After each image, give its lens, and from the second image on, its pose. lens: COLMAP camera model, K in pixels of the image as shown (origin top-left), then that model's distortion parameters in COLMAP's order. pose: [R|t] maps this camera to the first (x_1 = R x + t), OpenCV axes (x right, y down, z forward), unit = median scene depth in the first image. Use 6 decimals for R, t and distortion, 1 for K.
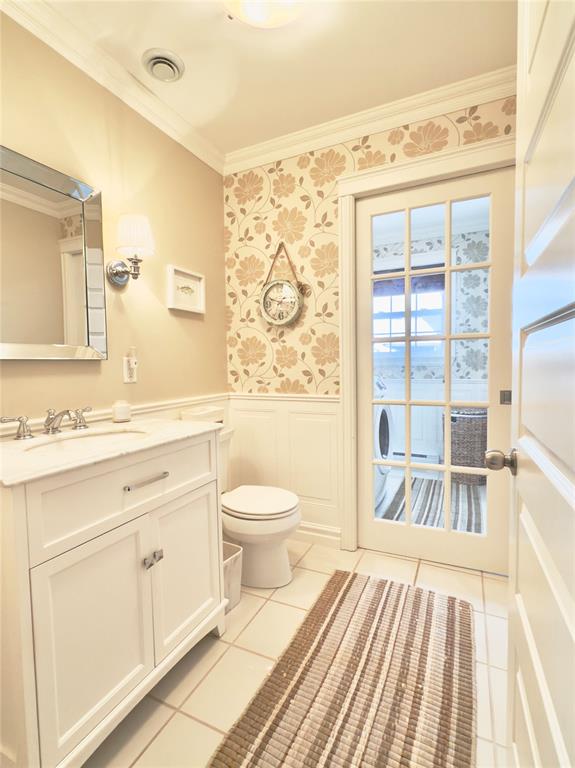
lens RADIAL K [[364.3, 0, 287.5], [0, 364.3, 384.0], [0, 0, 1]] dist [-0.000788, -0.000520]
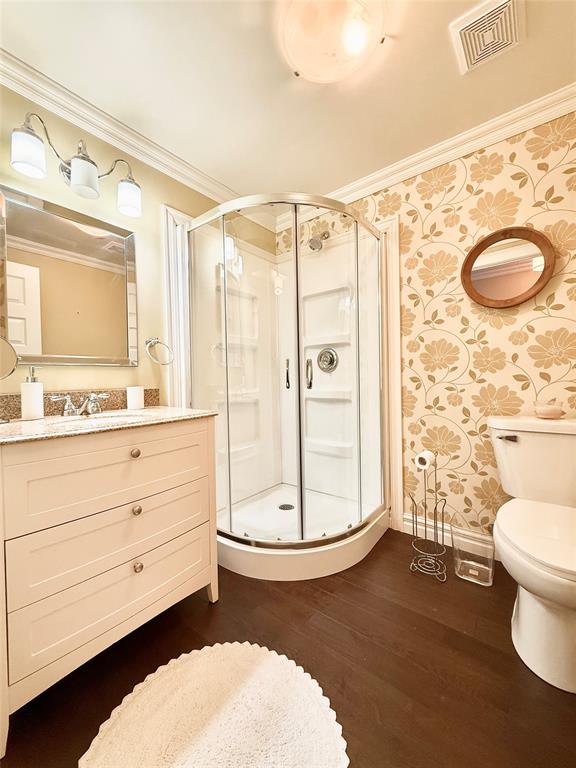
lens RADIAL K [[313.2, 0, 278.4], [0, 313.2, 380.0], [0, 0, 1]] dist [-0.000027, -0.000109]
pose [[0.964940, -0.013365, -0.262129, -0.312820], [0.004984, 0.999456, -0.032612, -0.003963], [0.262422, 0.030162, 0.964482, 0.146302]]
